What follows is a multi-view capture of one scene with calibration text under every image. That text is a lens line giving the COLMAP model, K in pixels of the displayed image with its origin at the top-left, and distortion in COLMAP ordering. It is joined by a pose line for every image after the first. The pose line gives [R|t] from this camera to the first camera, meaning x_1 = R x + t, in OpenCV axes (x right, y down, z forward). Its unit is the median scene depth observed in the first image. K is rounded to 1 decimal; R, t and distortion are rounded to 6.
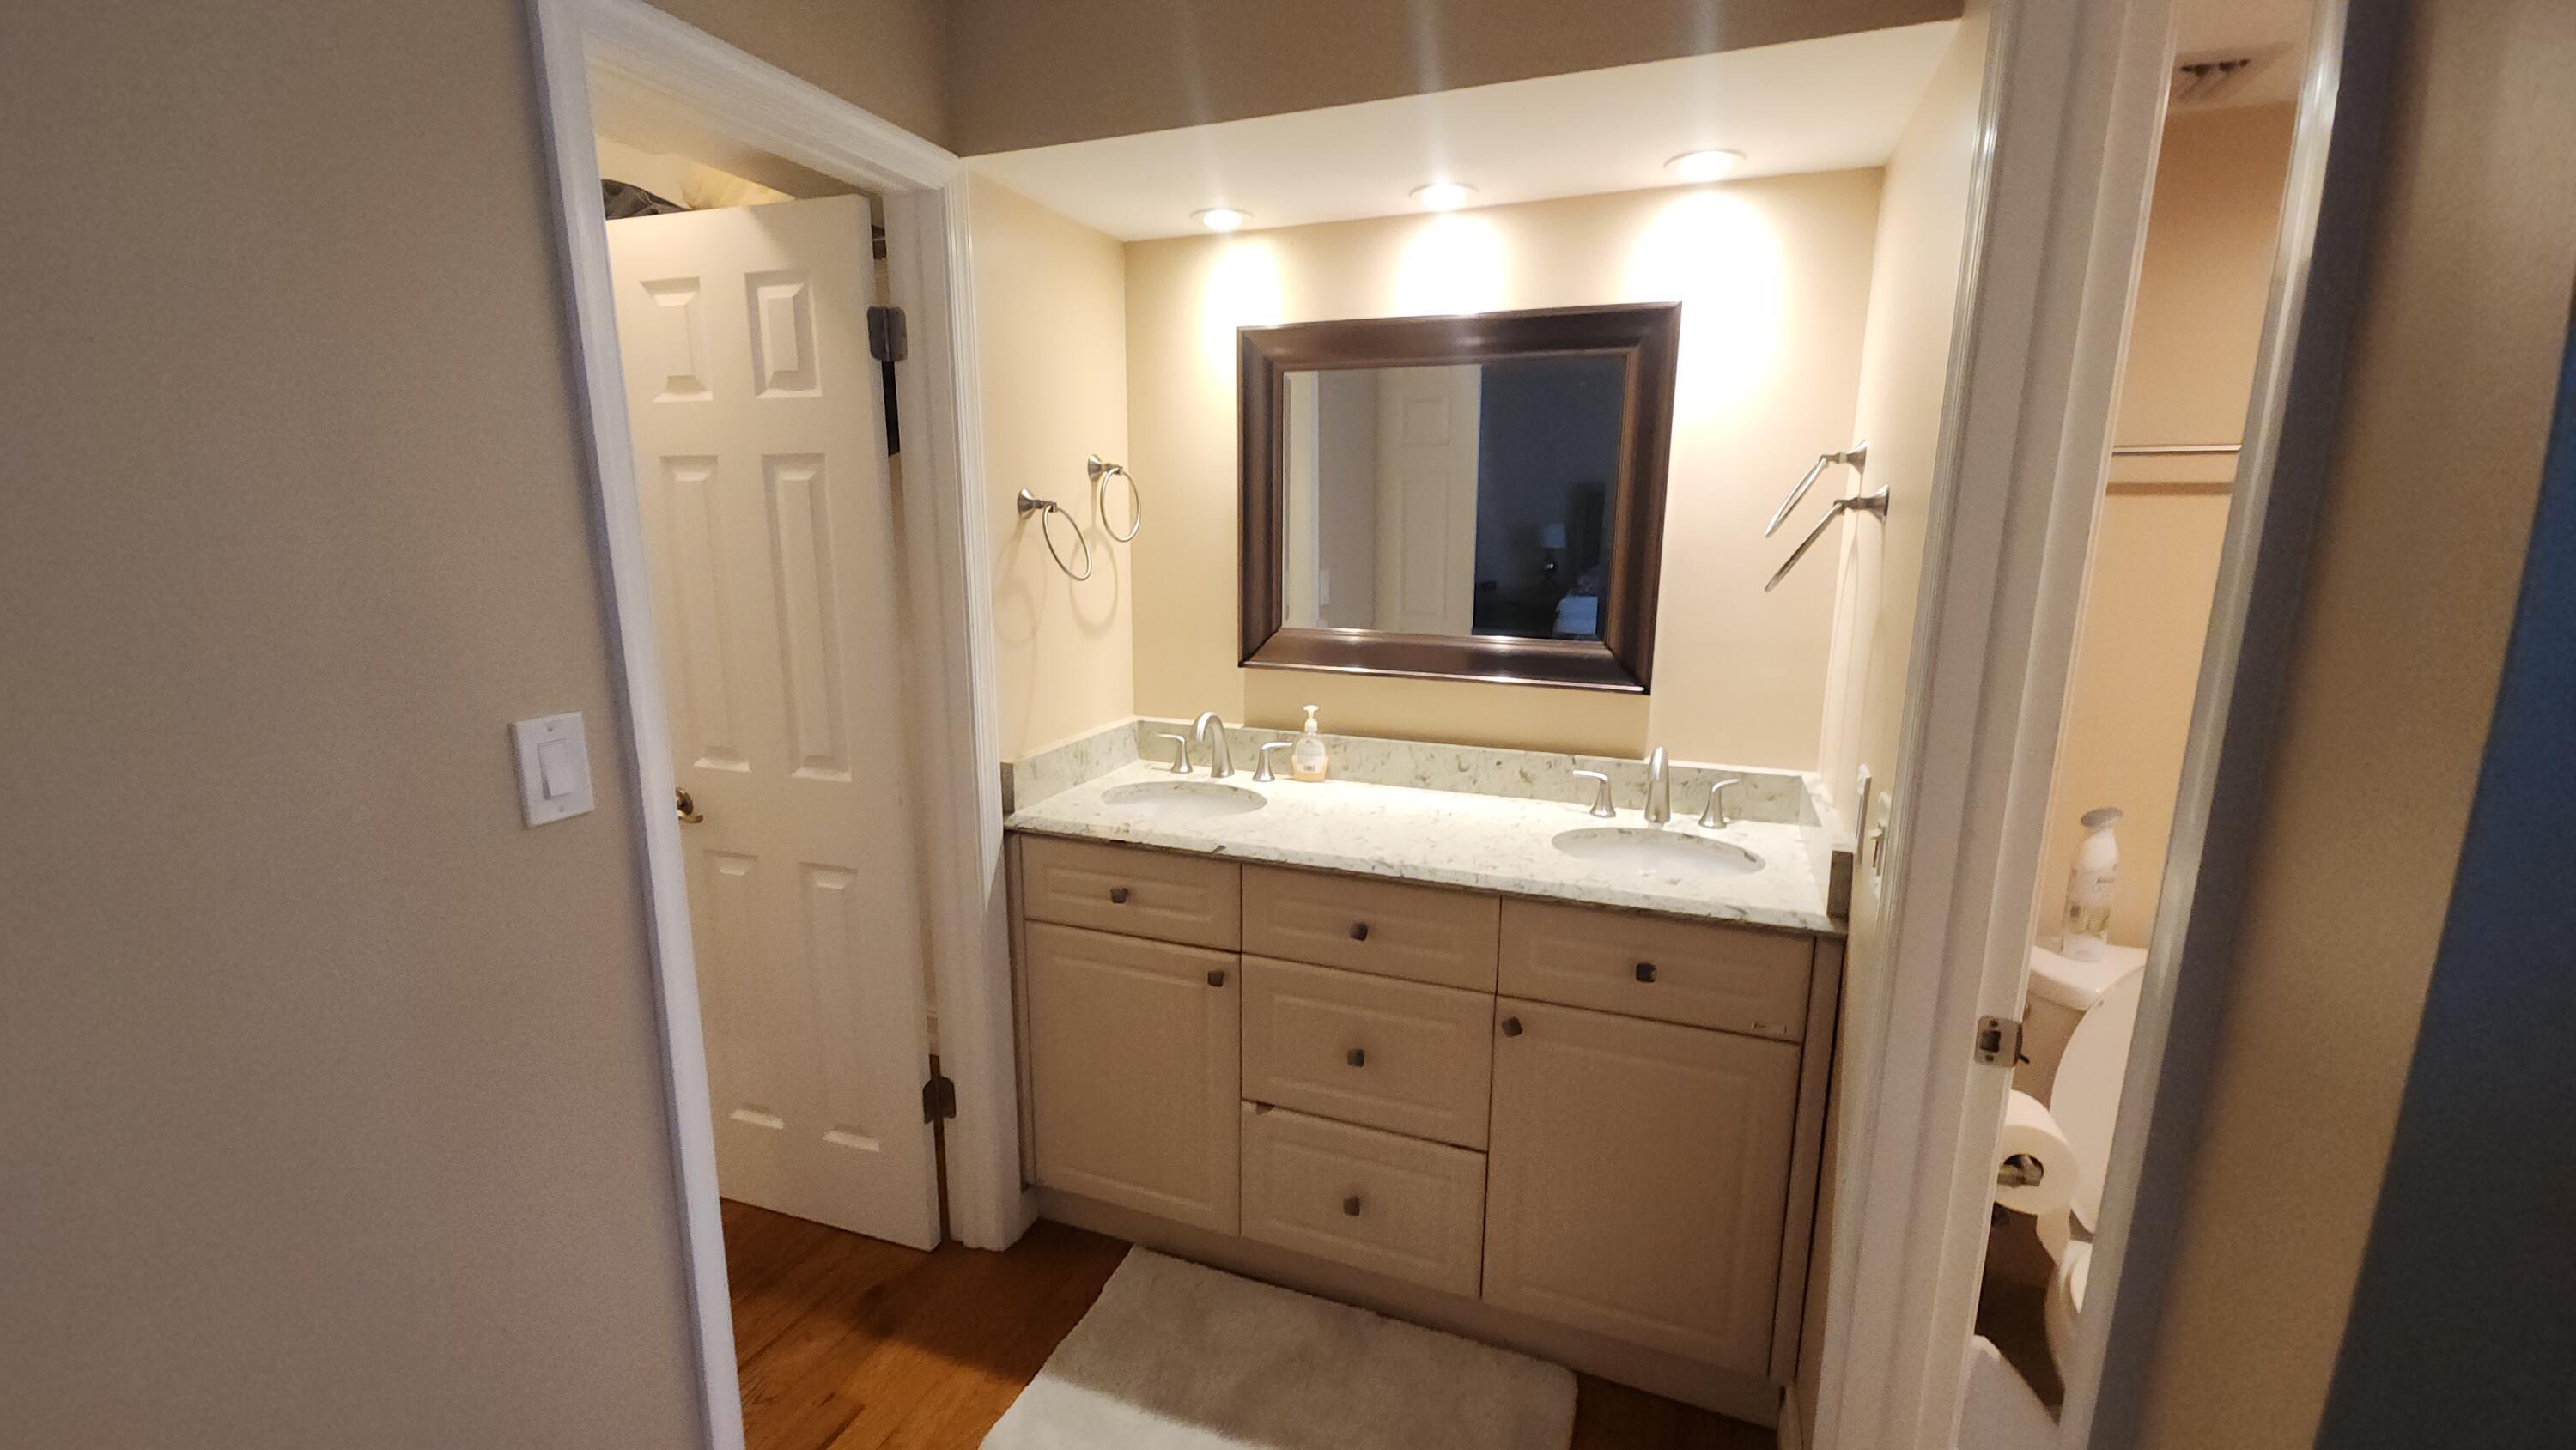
lens RADIAL K [[1047.2, 0, 1297.8], [0, 1047.2, 720.5], [0, 0, 1]] dist [0.005512, -0.001759]
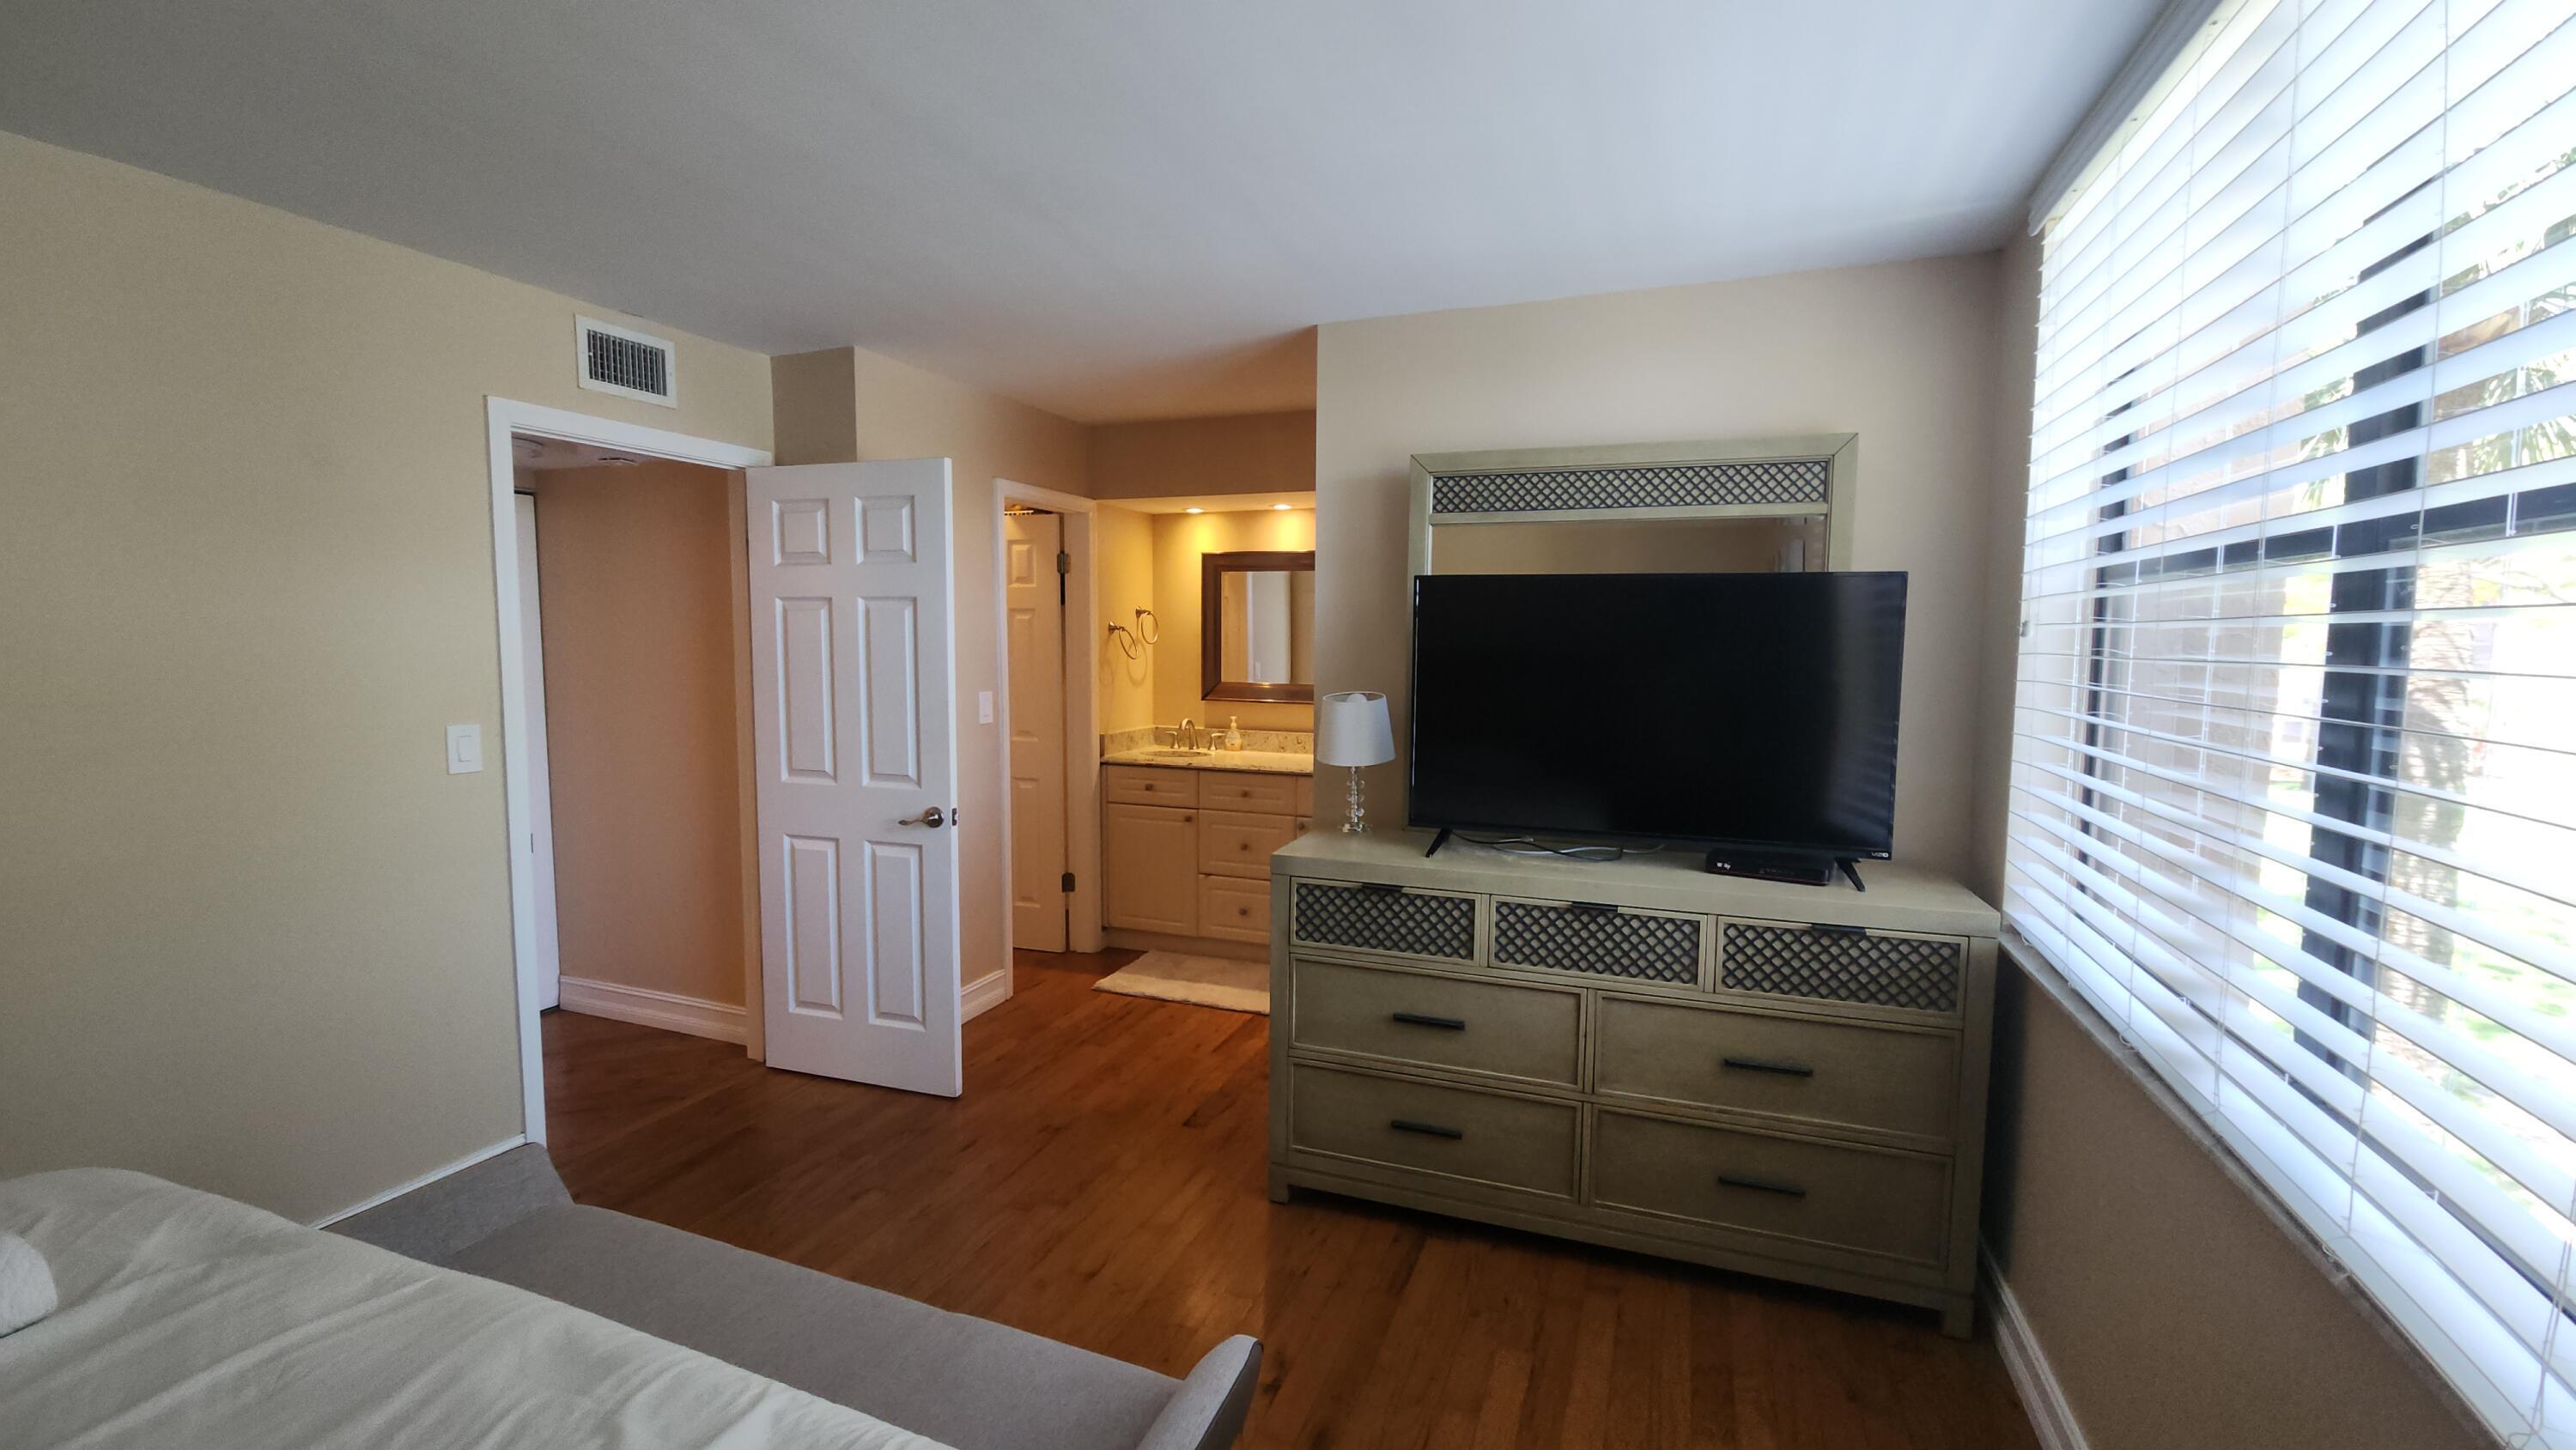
lens RADIAL K [[1047.2, 0, 1286.6], [0, 1047.2, 729.2], [0, 0, 1]] dist [0.005512, -0.001759]
pose [[0.999982, -0.001361, -0.005792, 0.151278], [0.000786, 0.995163, -0.098236, 0.253927], [0.005897, 0.098230, 0.995146, -1.325686]]
